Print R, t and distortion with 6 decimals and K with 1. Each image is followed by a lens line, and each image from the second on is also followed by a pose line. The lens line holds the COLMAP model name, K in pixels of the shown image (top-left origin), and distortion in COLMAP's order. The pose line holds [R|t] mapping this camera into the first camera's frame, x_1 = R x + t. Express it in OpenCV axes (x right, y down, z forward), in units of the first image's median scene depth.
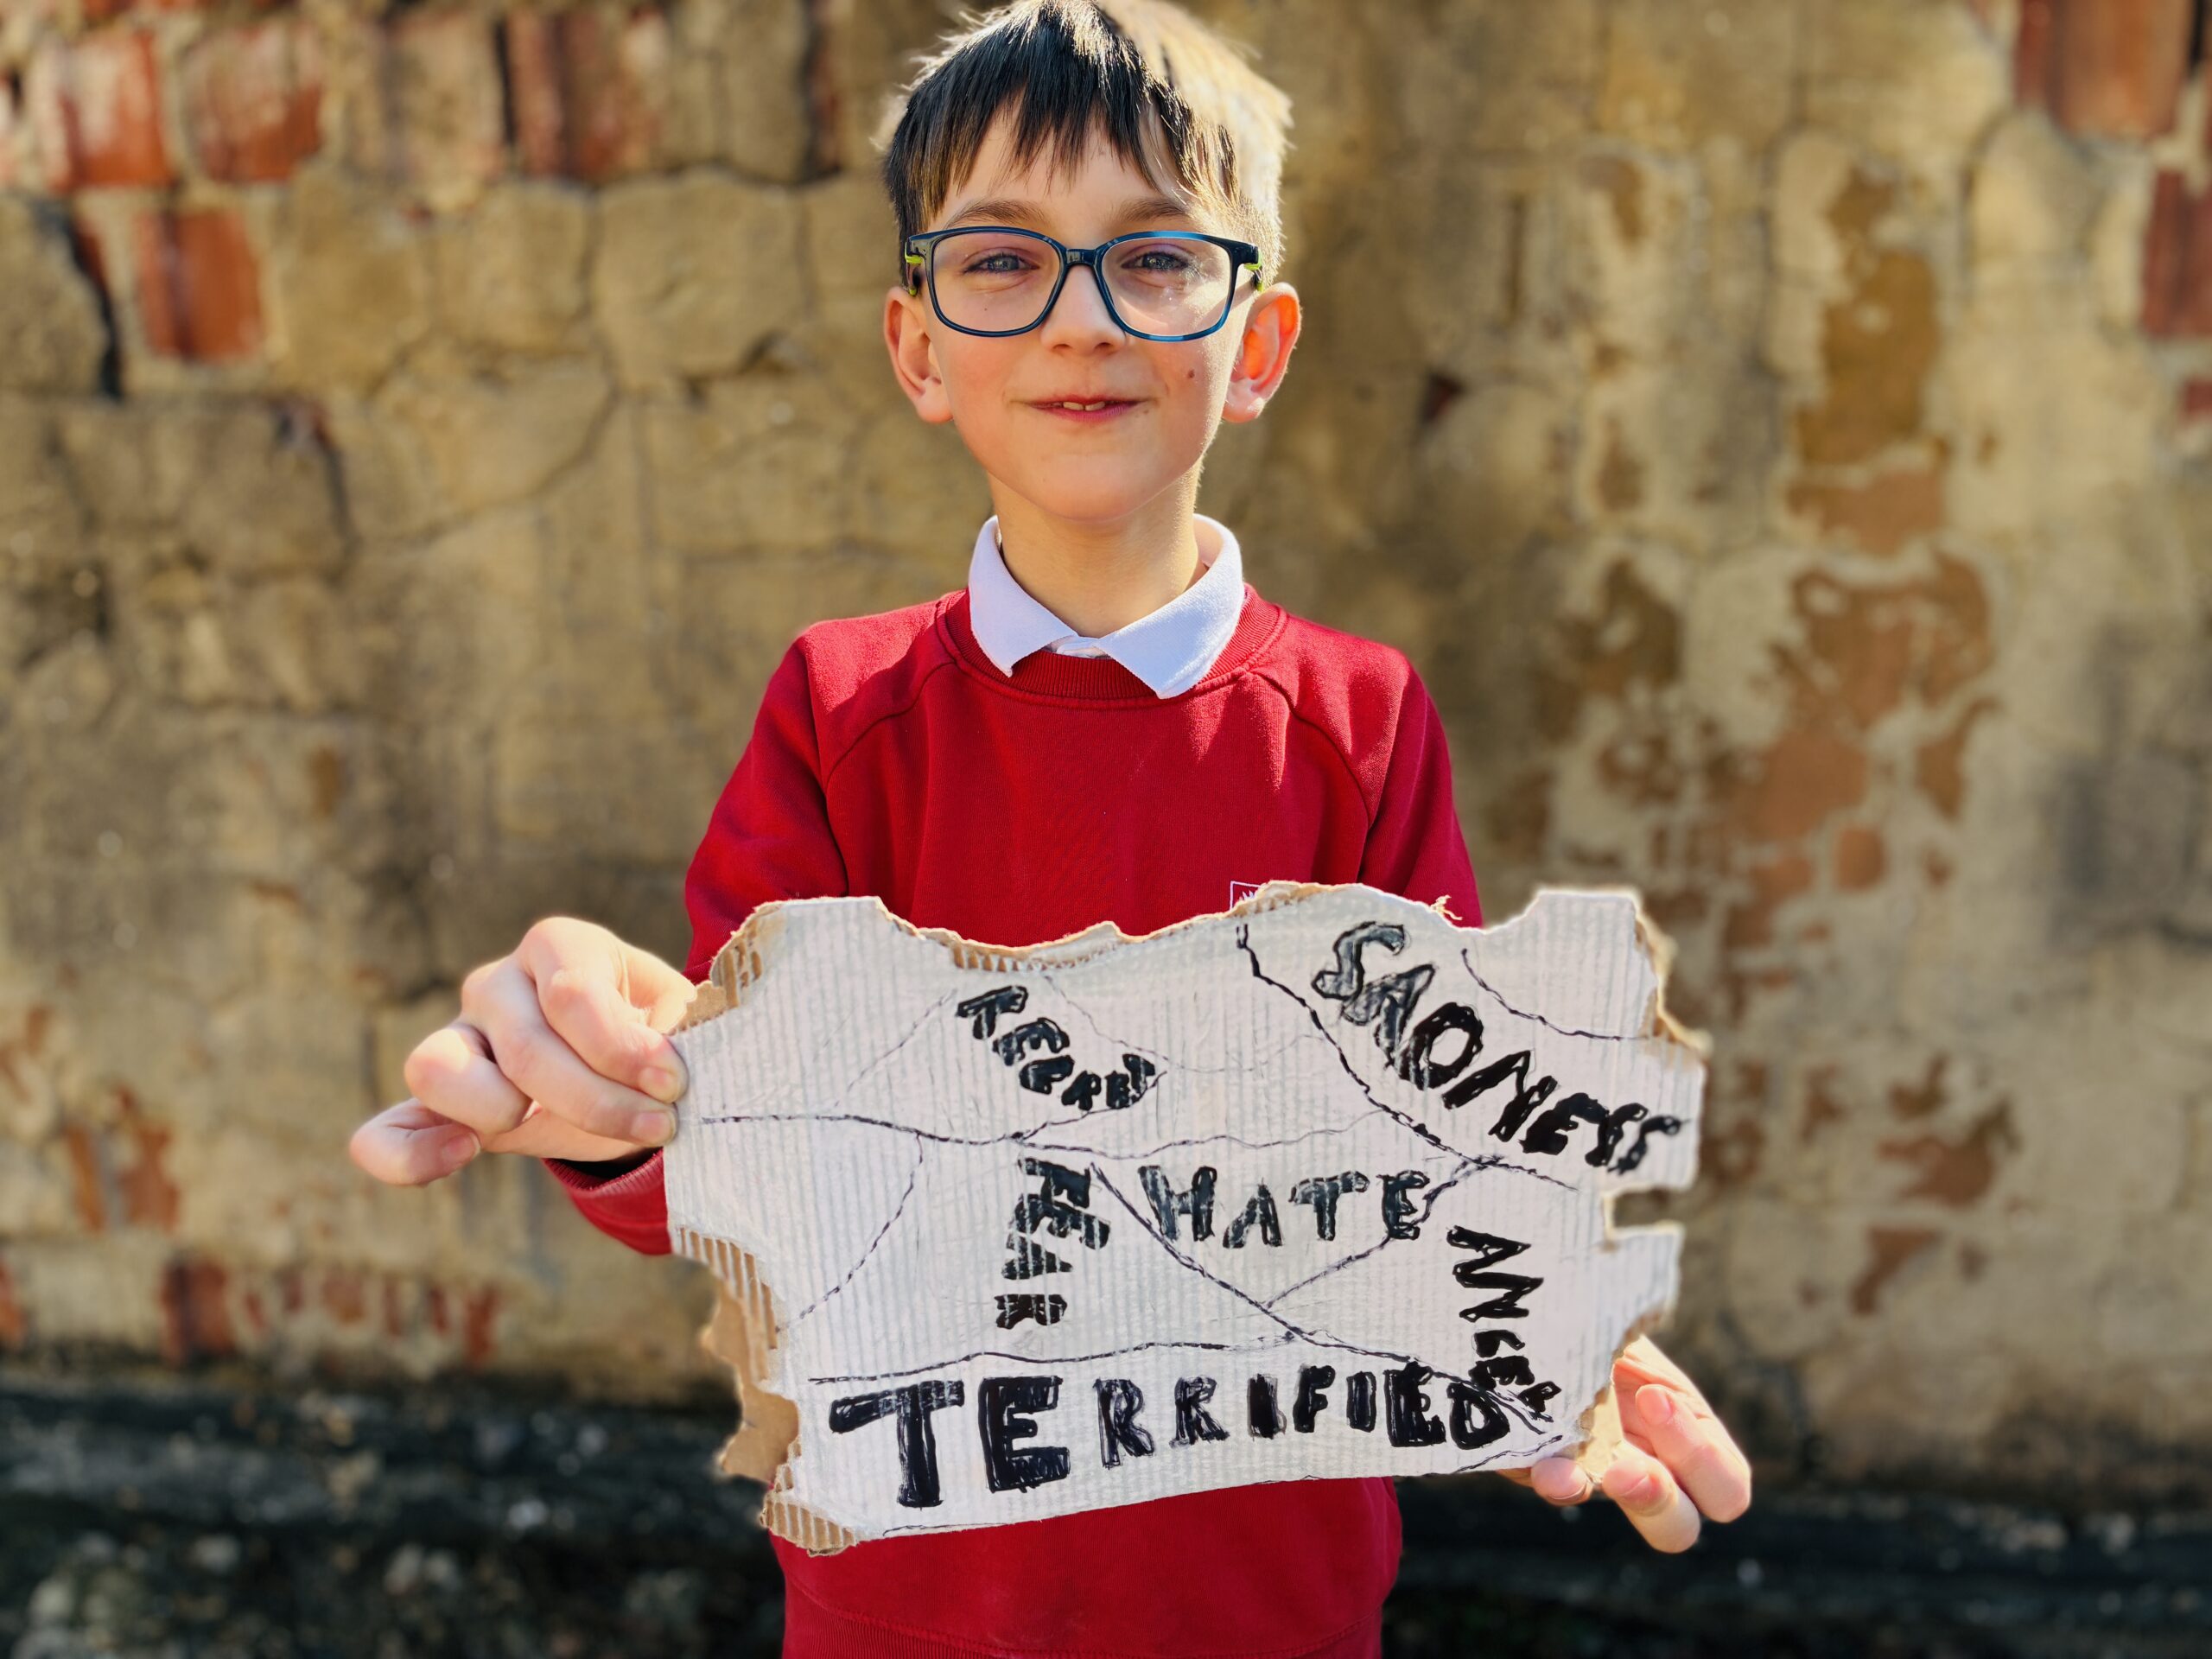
lens RADIAL K [[1658.9, 0, 1102.8], [0, 1658.9, 809.0], [0, 0, 1]] dist [0.030515, -0.042262]
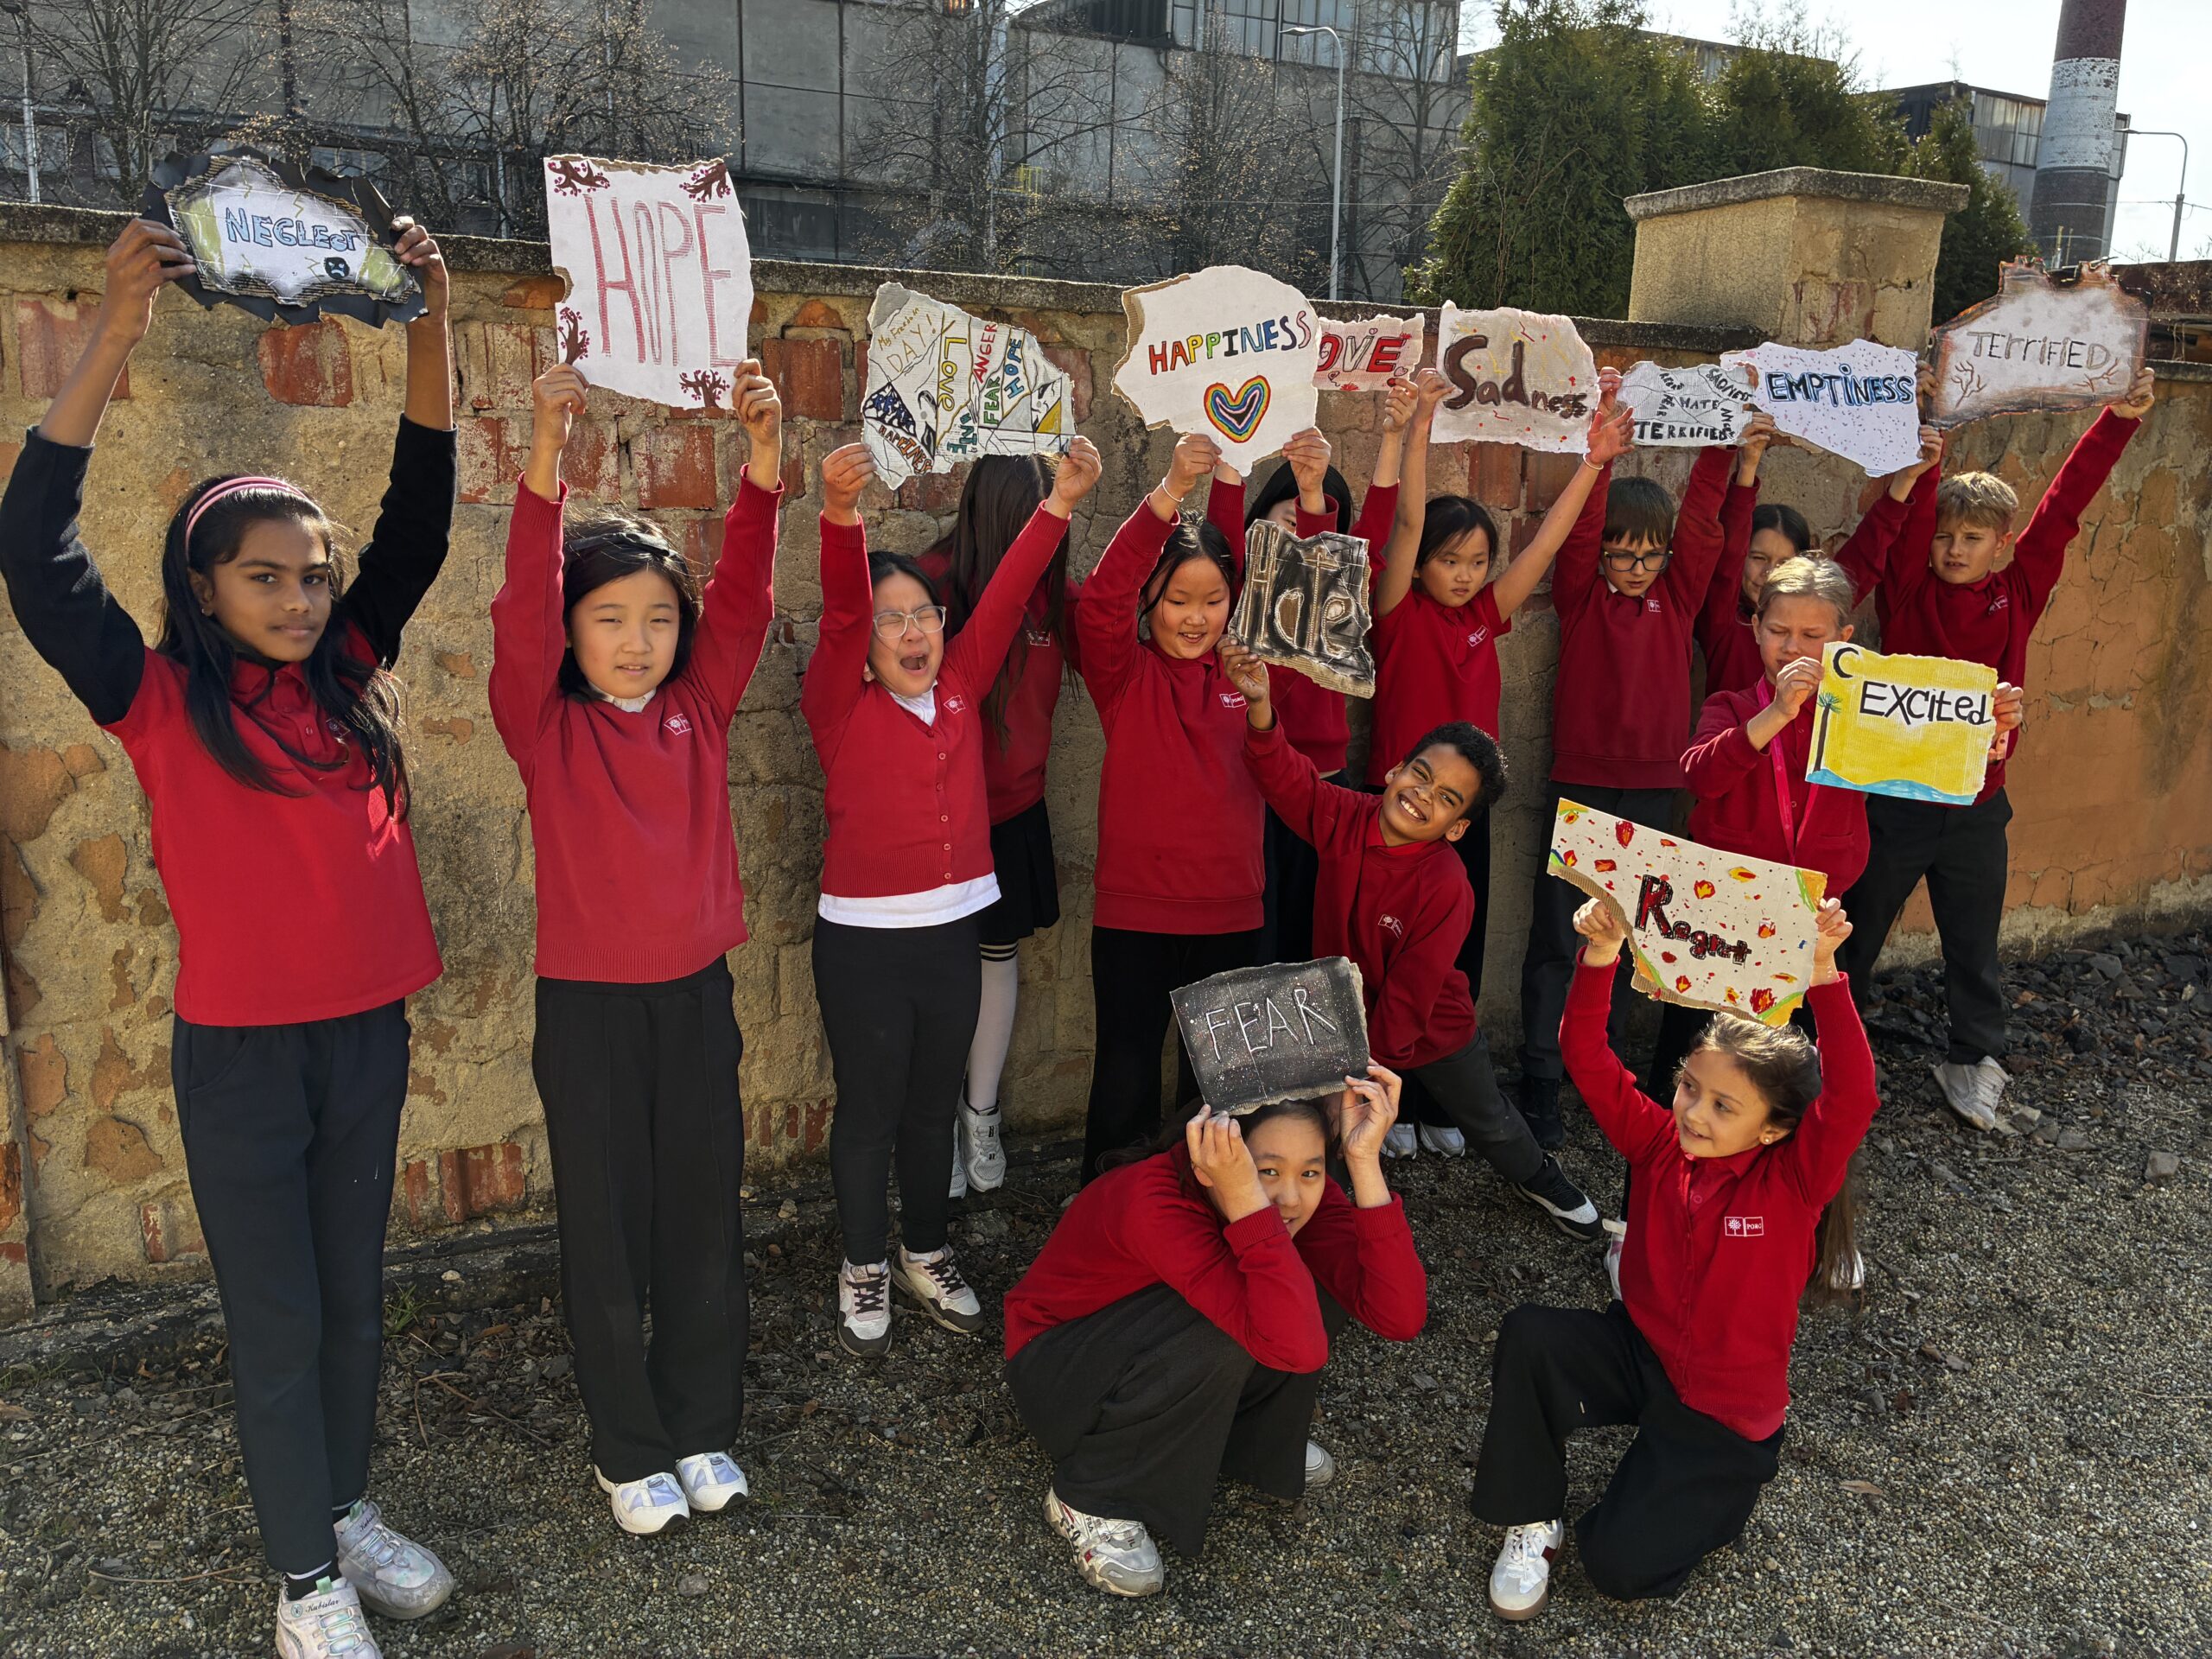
lens RADIAL K [[1658.9, 0, 1096.9], [0, 1658.9, 812.4], [0, 0, 1]] dist [0.030515, -0.042262]
pose [[0.853850, -0.086544, 0.513274, -1.201133], [0.102284, 0.994752, -0.002426, 0.017280], [-0.510371, 0.054571, 0.858221, -0.824518]]
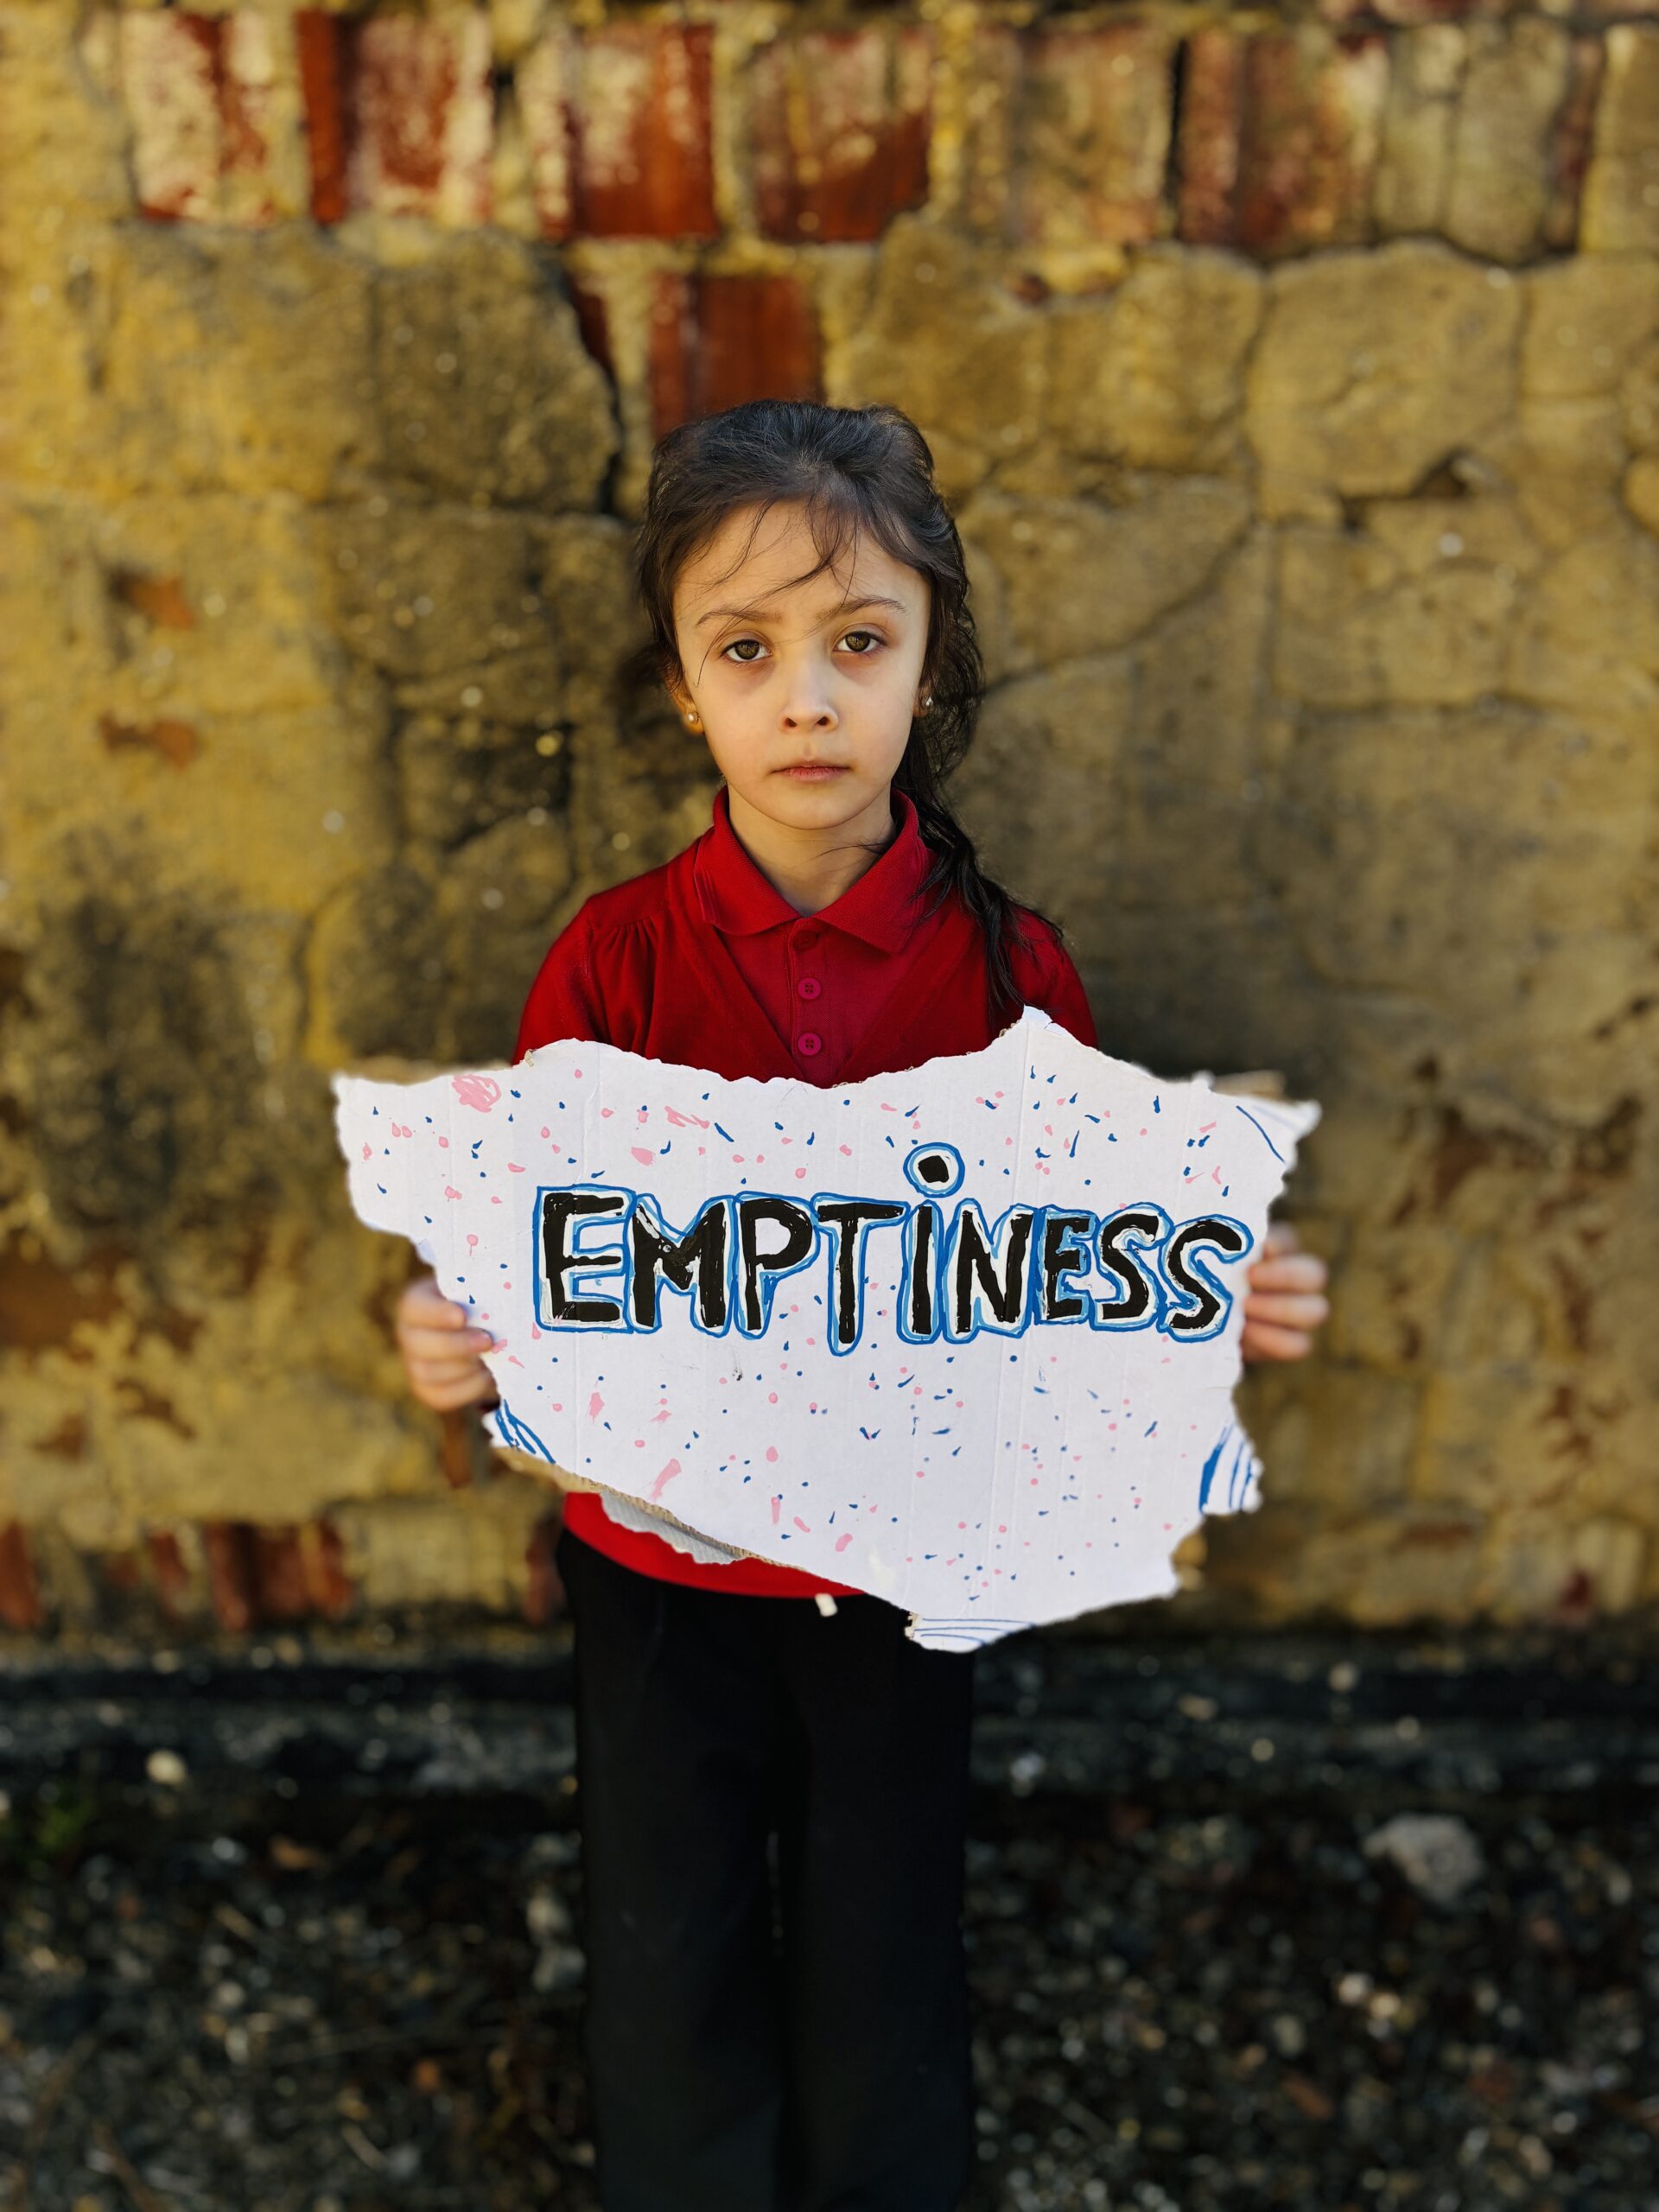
lens RADIAL K [[1658.9, 0, 823.4], [0, 1658.9, 1096.5], [0, 0, 1]] dist [0.030515, -0.042262]
pose [[0.991716, -0.029114, 0.125104, -0.627367], [0.014075, 0.992740, 0.119457, -0.063906], [-0.127674, -0.116707, 0.984926, 0.167998]]
